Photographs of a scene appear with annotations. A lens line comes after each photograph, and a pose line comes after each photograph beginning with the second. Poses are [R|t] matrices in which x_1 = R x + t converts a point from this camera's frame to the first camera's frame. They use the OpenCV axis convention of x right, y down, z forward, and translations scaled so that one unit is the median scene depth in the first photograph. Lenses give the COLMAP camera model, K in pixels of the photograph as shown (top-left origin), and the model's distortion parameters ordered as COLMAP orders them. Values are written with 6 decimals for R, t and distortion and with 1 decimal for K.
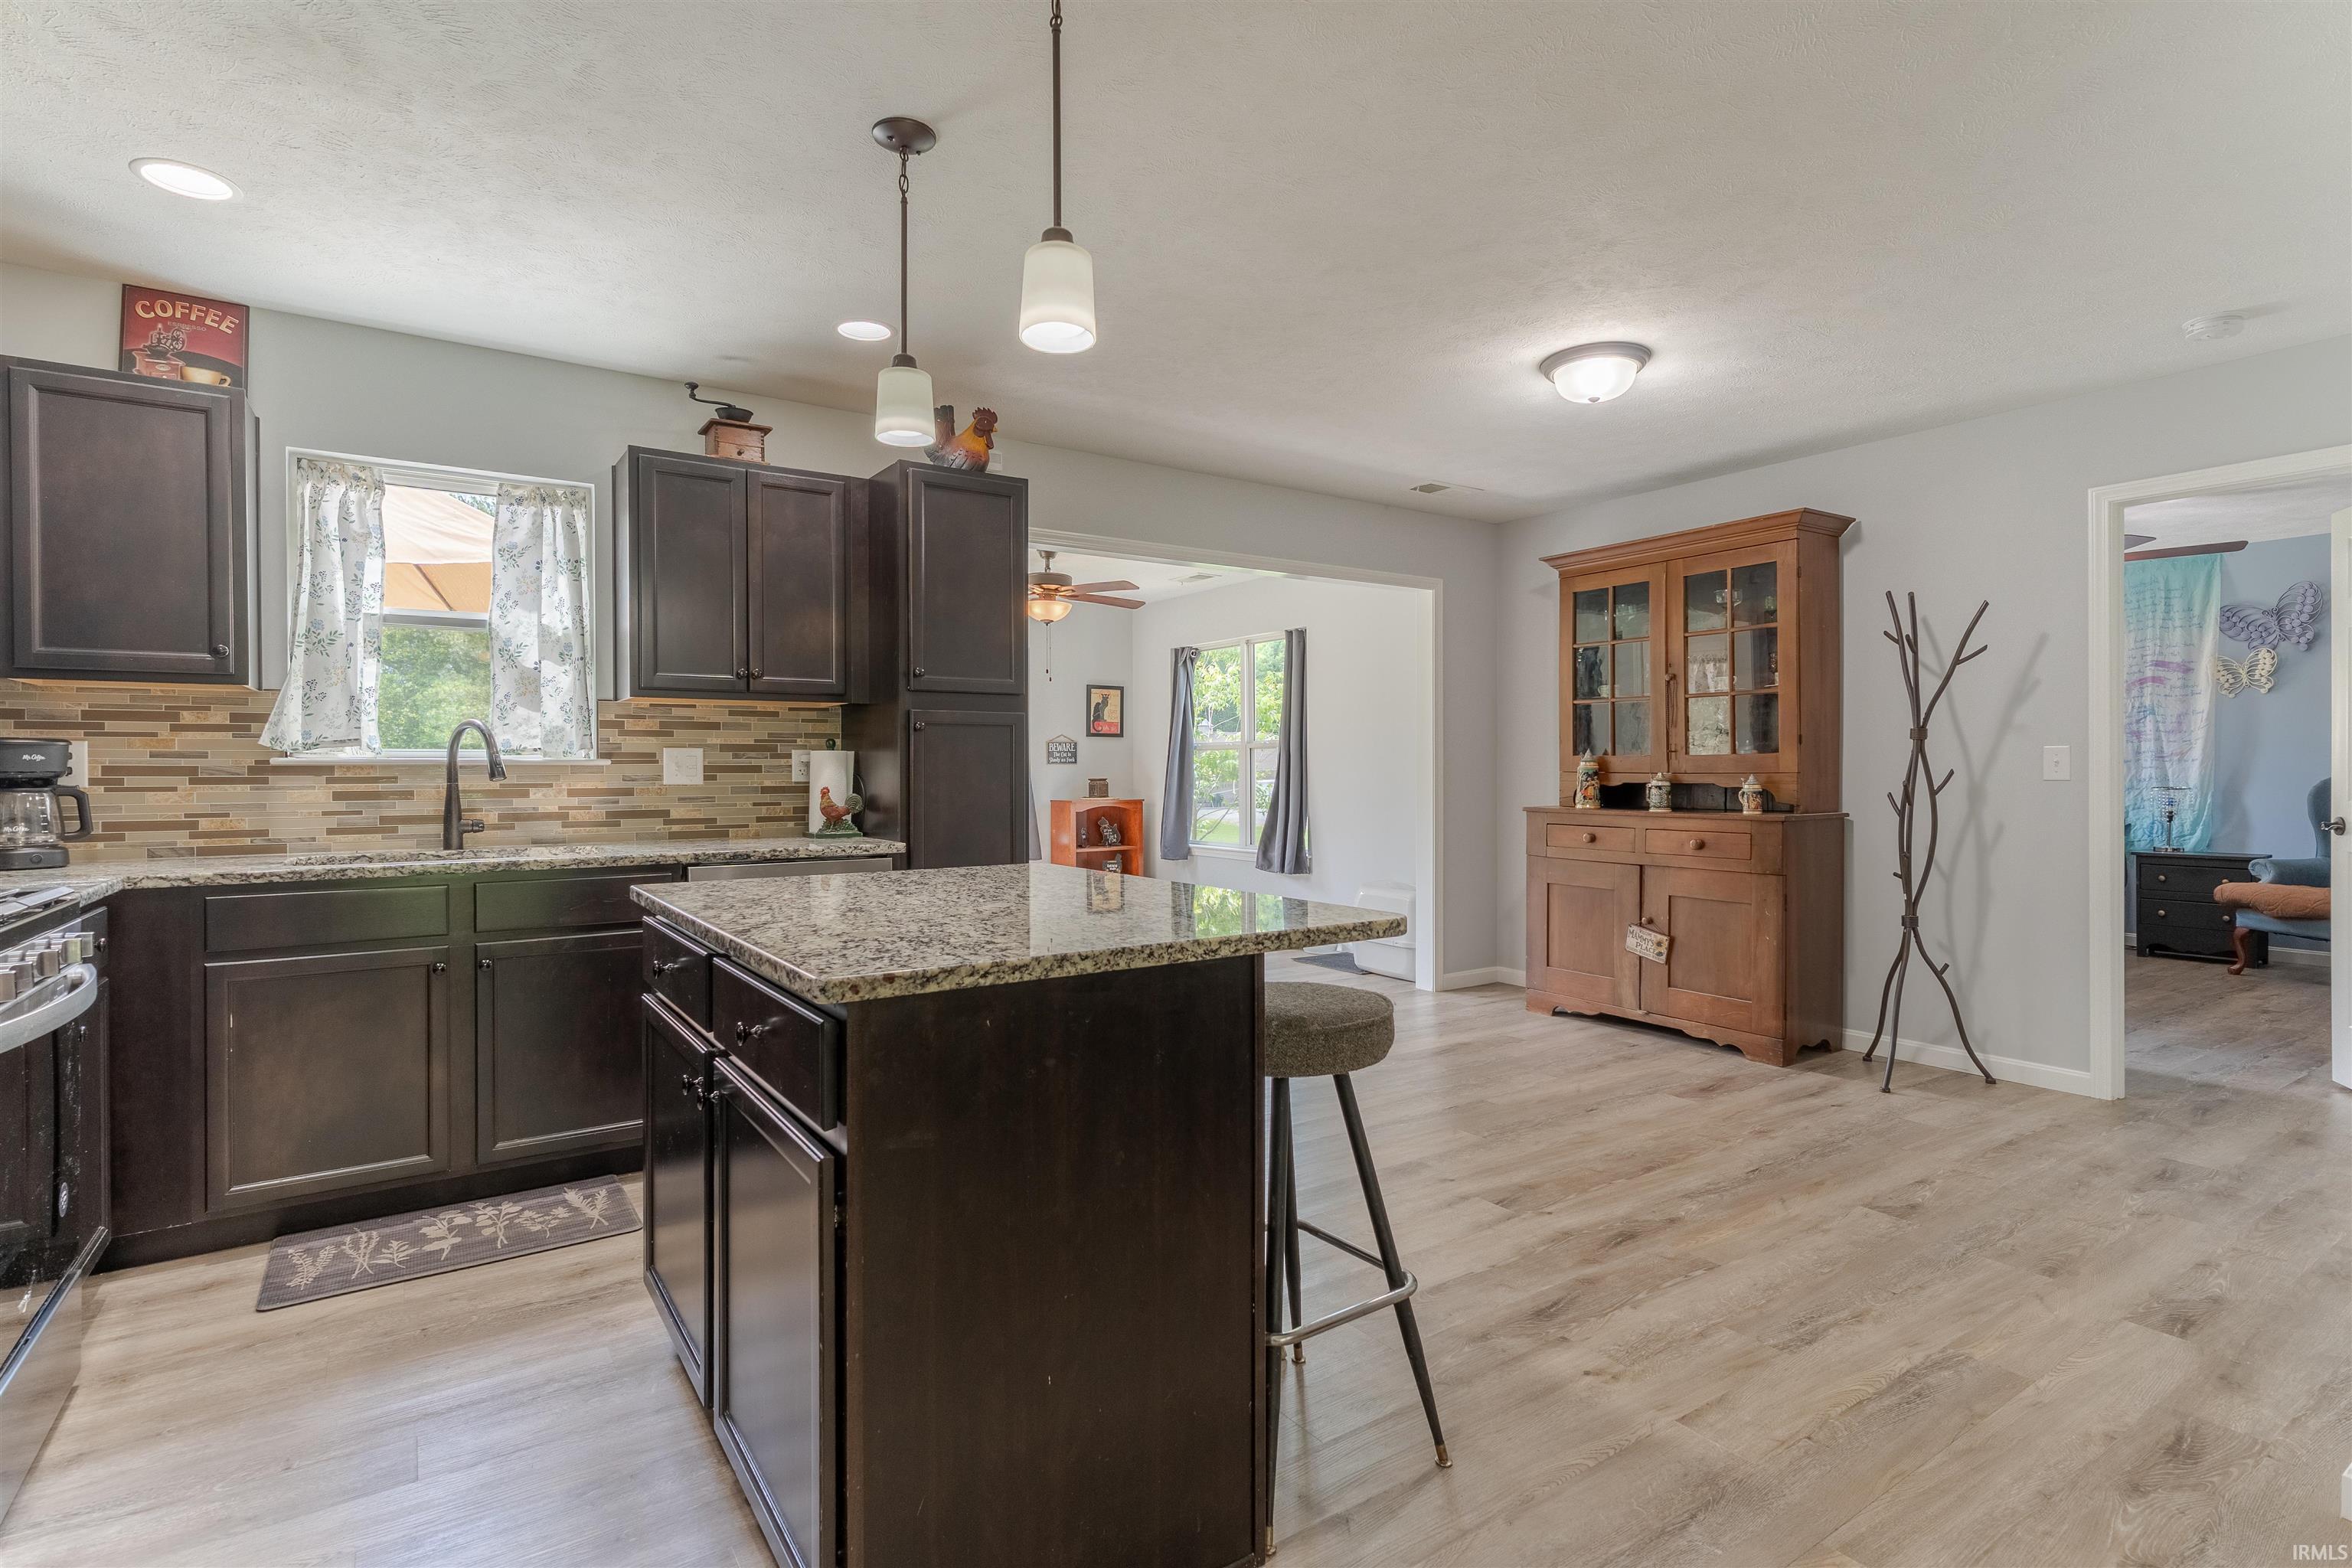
lens RADIAL K [[1128.8, 0, 1164.3], [0, 1128.8, 774.0], [0, 0, 1]] dist [0.004706, 0.000946]
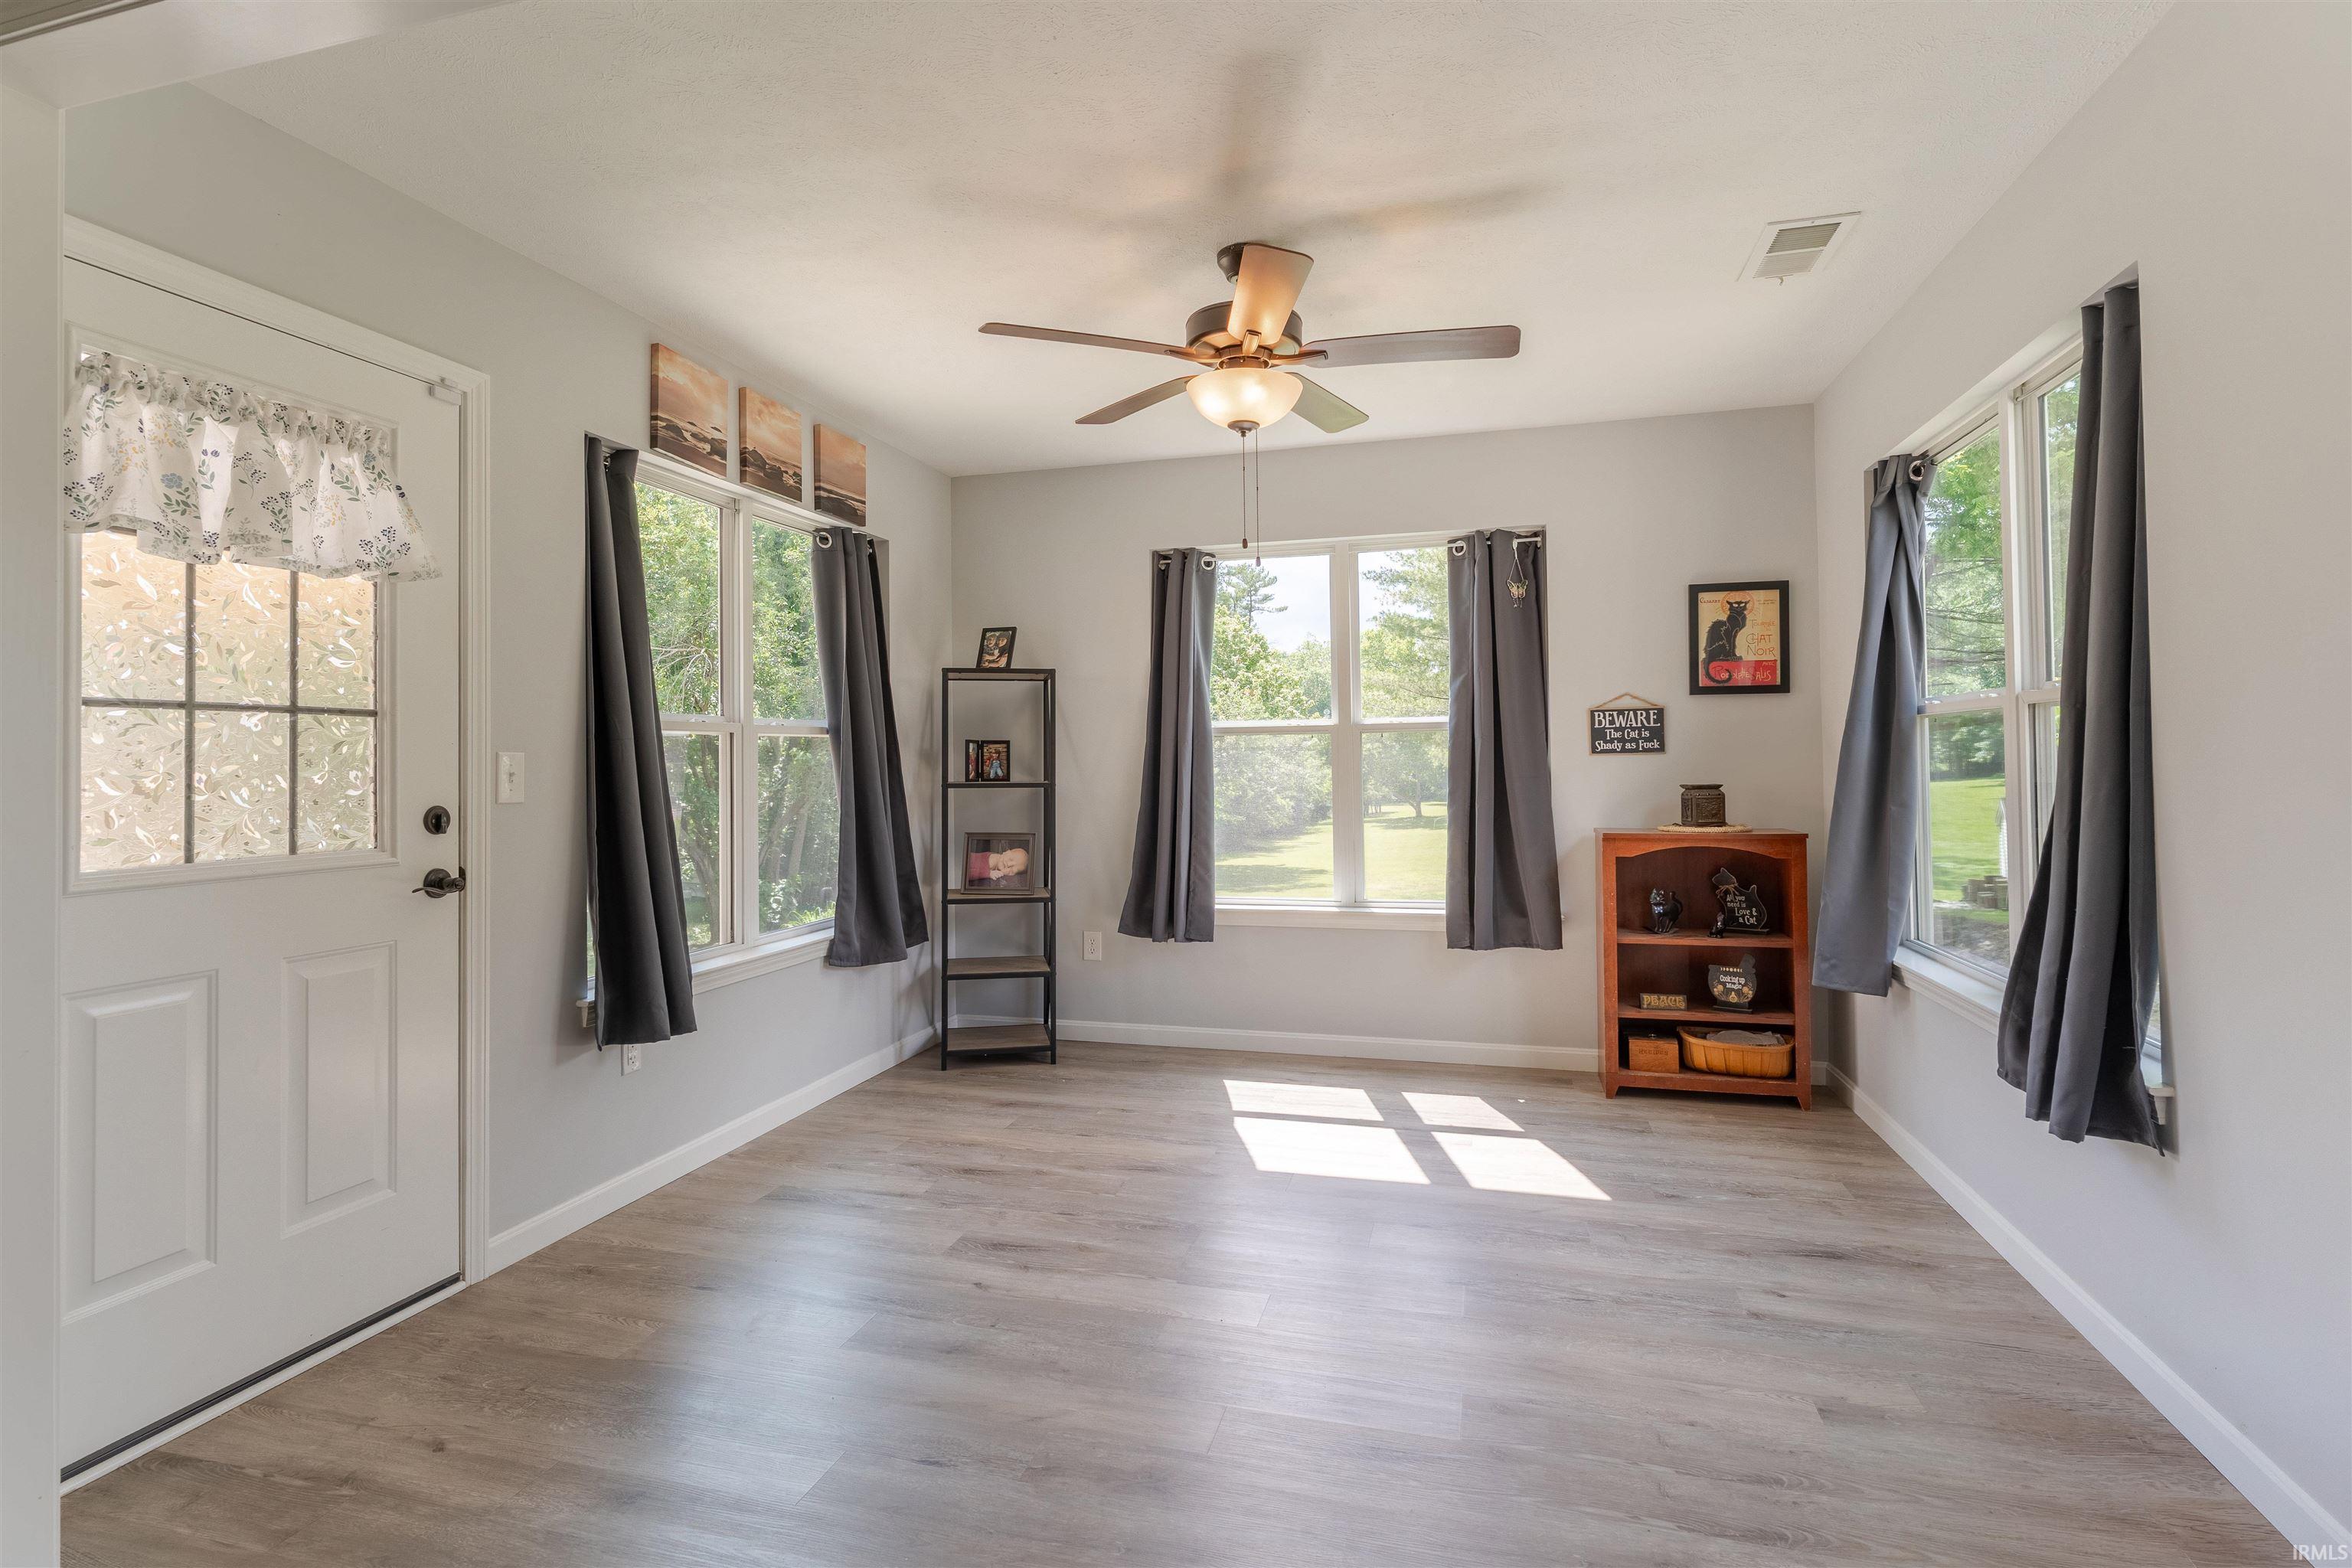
lens RADIAL K [[1130.5, 0, 1169.6], [0, 1130.5, 738.7], [0, 0, 1]] dist [-0.000855, -0.000156]
pose [[0.642235, -0.018056, -0.766295, 0.368088], [0.004991, 0.999800, -0.019375, -0.016084], [0.766491, 0.008619, 0.642197, 1.261392]]
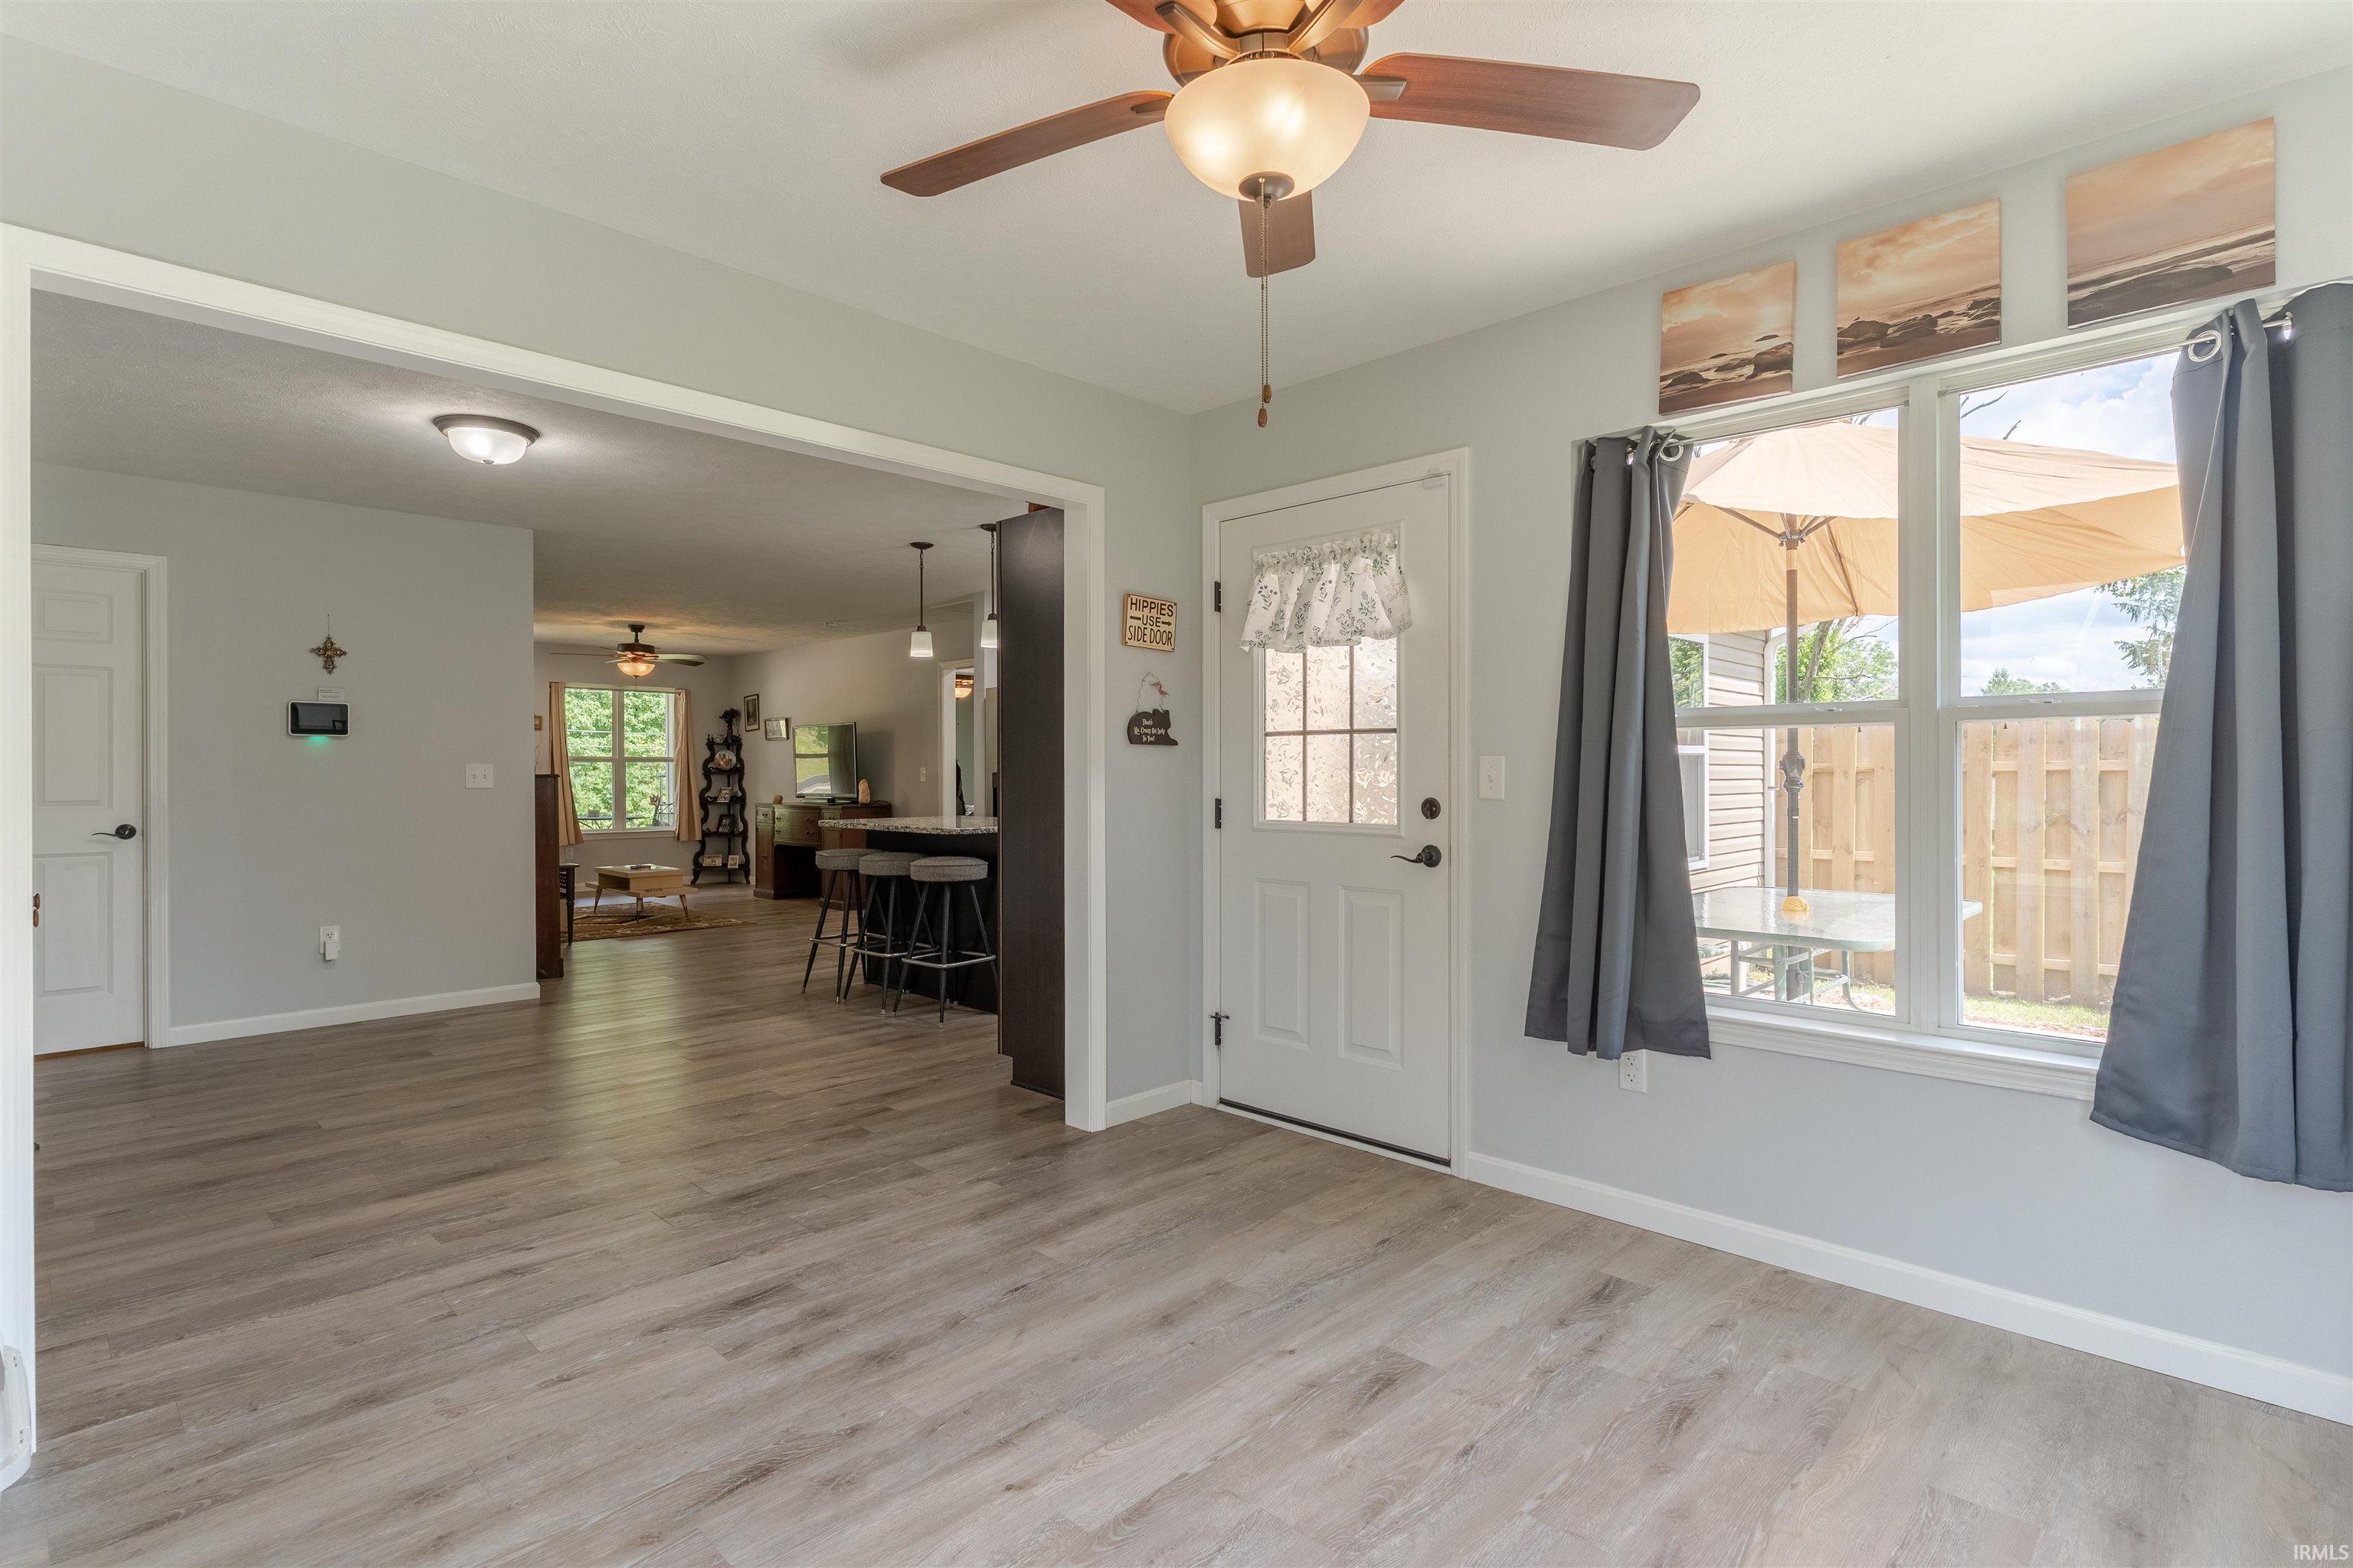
lens RADIAL K [[1129.3, 0, 1164.8], [0, 1129.3, 774.0], [0, 0, 1]] dist [0.004706, 0.000946]
pose [[-0.979843, 0.005117, -0.199705, -0.046804], [0.003728, 0.999966, 0.007327, -0.017078], [0.199736, 0.006435, -0.979829, 2.193001]]
